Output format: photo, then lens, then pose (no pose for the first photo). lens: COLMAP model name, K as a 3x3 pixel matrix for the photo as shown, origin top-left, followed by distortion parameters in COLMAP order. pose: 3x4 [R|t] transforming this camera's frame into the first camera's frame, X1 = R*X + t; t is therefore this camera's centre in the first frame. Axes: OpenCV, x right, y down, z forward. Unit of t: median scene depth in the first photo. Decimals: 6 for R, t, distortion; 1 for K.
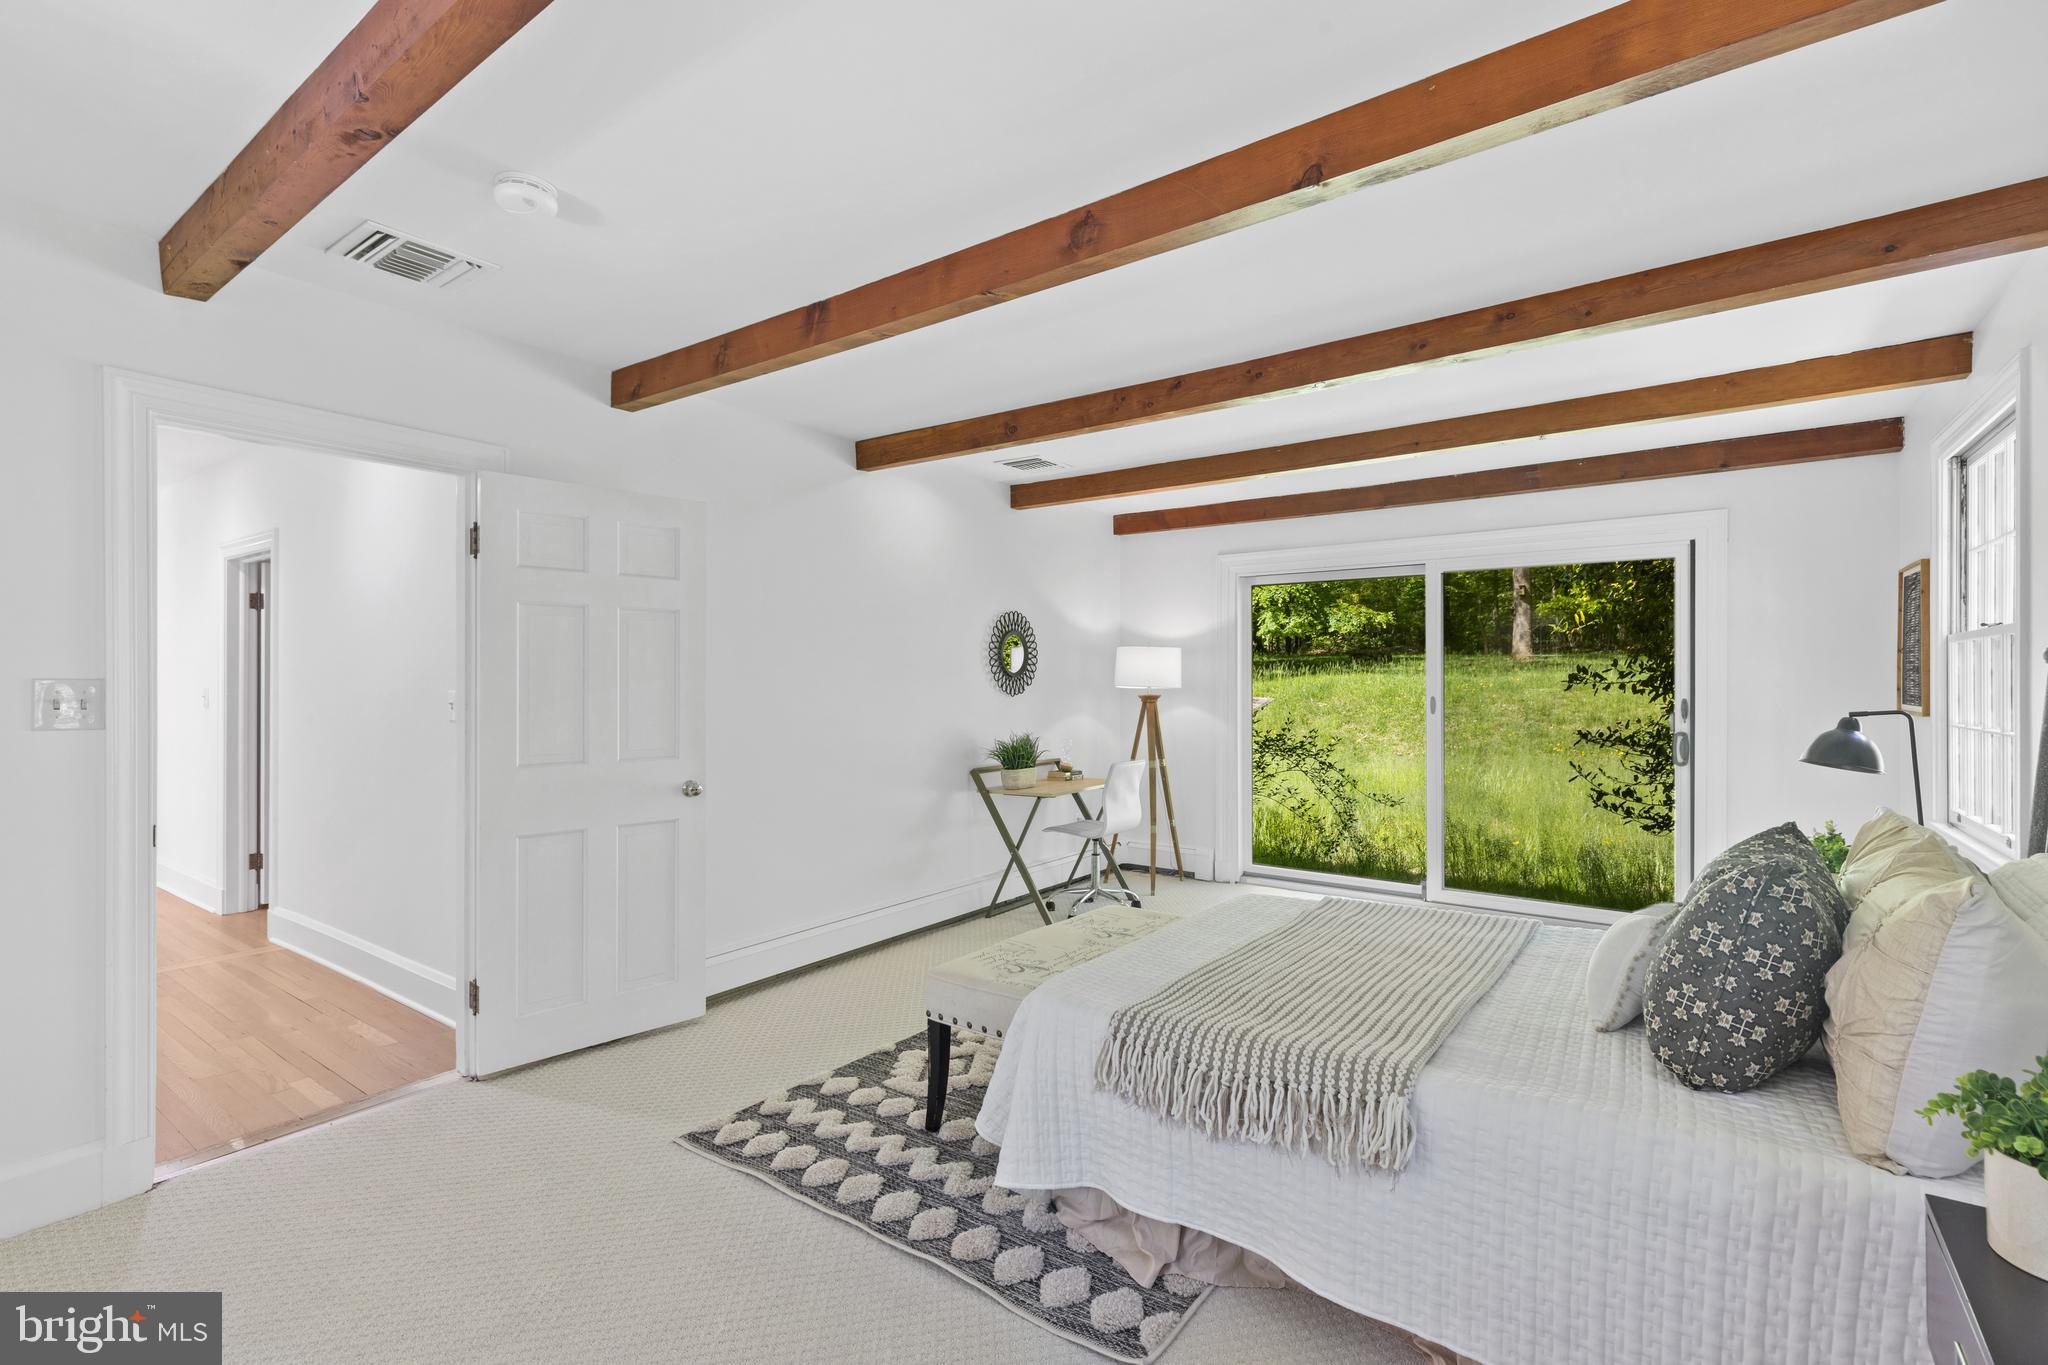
lens RADIAL K [[920.5, 0, 1028.4], [0, 920.5, 683.7], [0, 0, 1]] dist [0.002893, -0.000209]
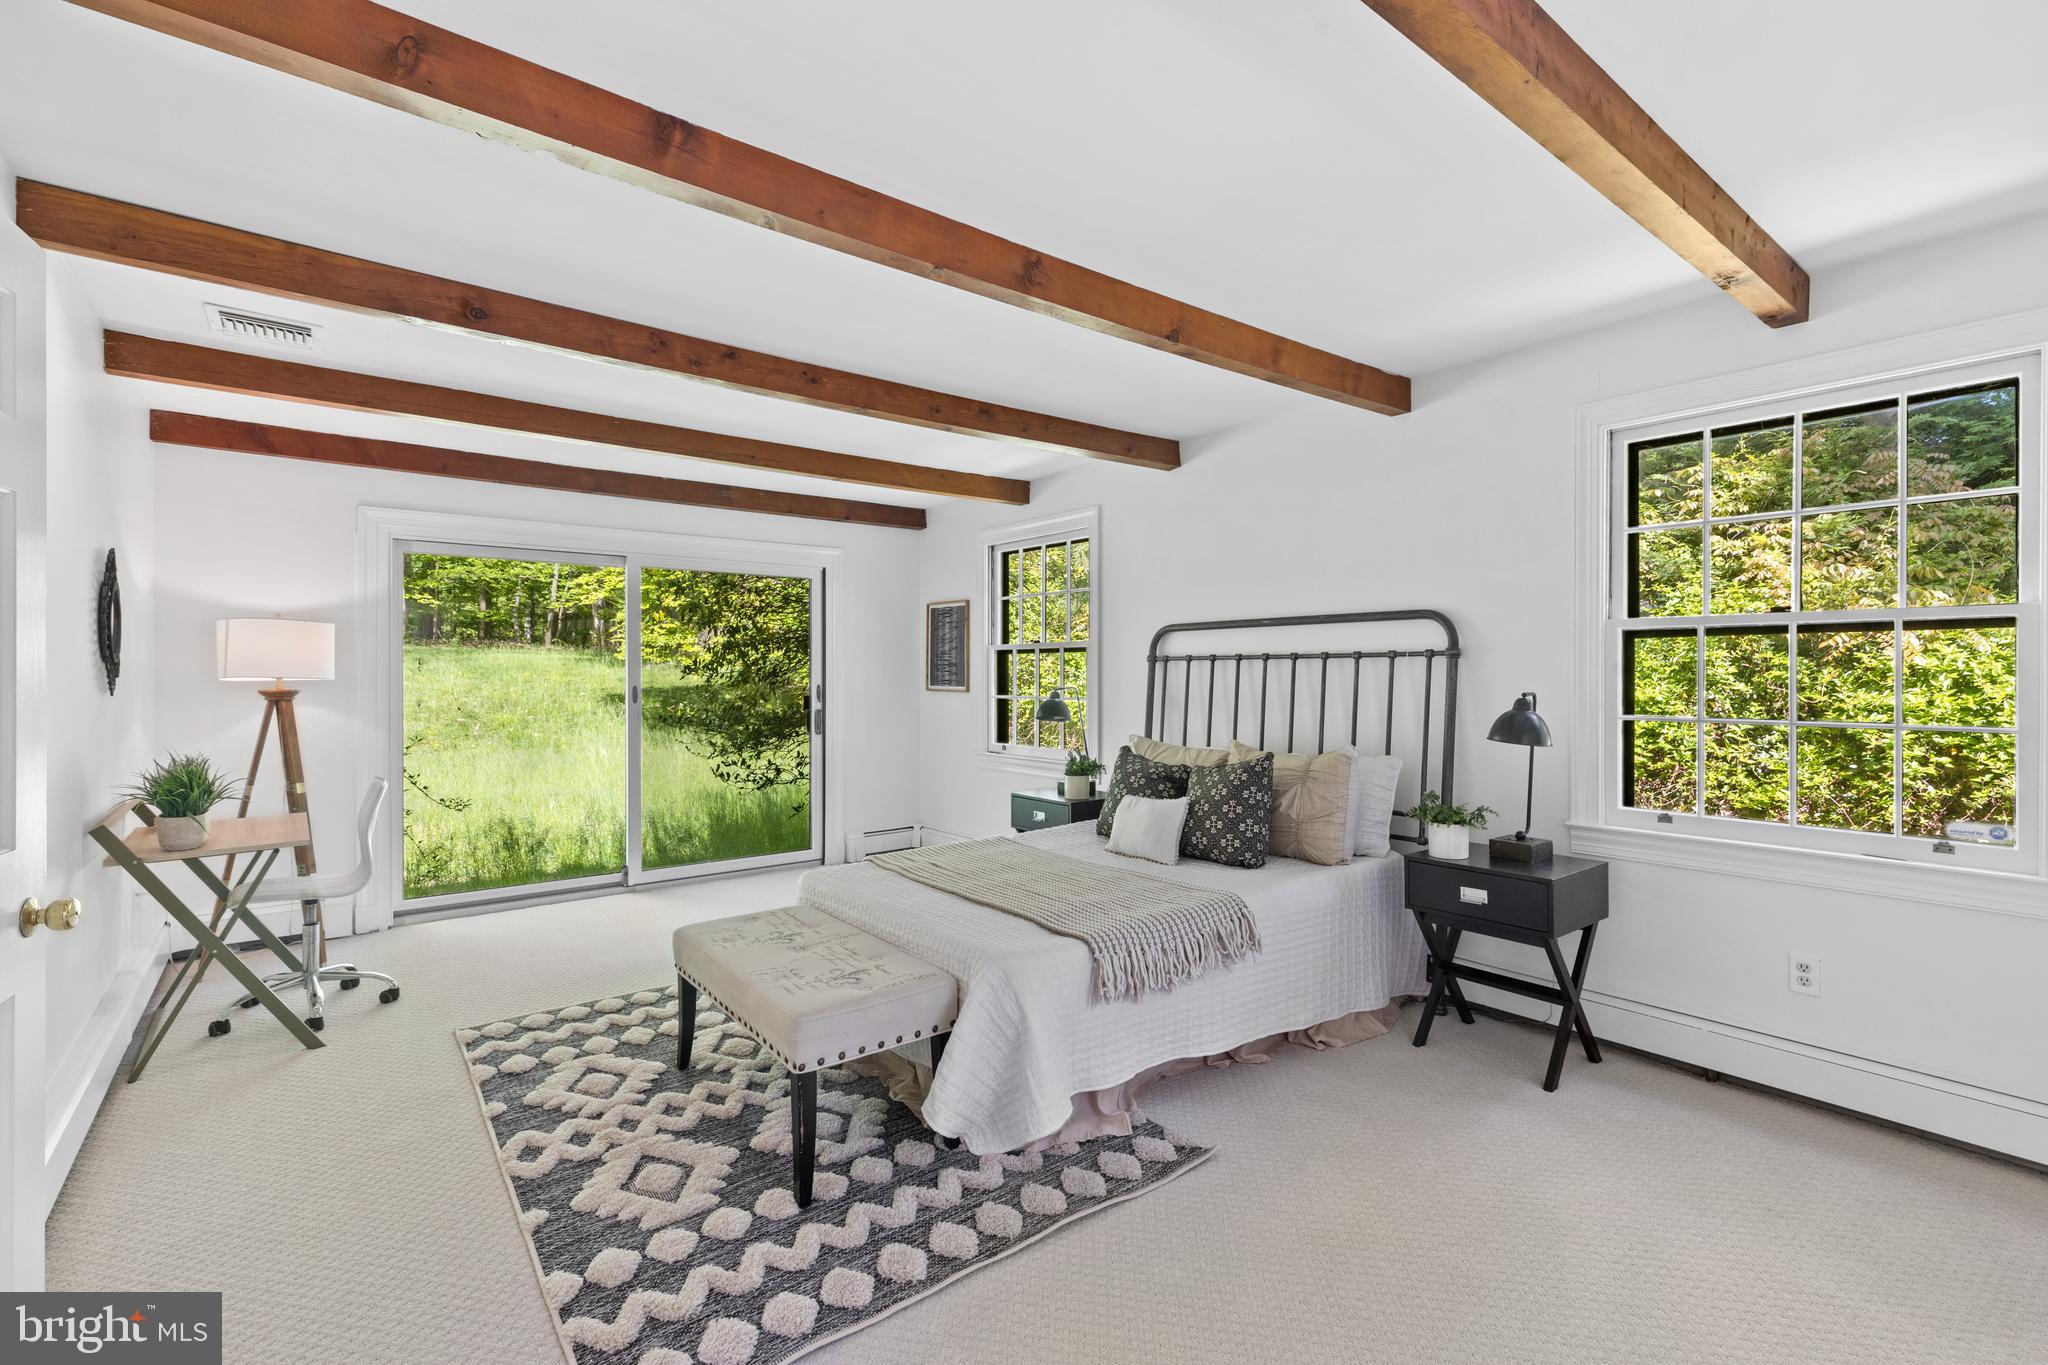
lens RADIAL K [[924.4, 0, 1034.1], [0, 924.4, 672.4], [0, 0, 1]] dist [-0.000543, -0.000214]
pose [[0.261160, 0.003448, 0.965289, -0.828709], [0.002638, 0.999987, -0.004285, 0.007052], [-0.965292, 0.003665, 0.261147, 0.560375]]
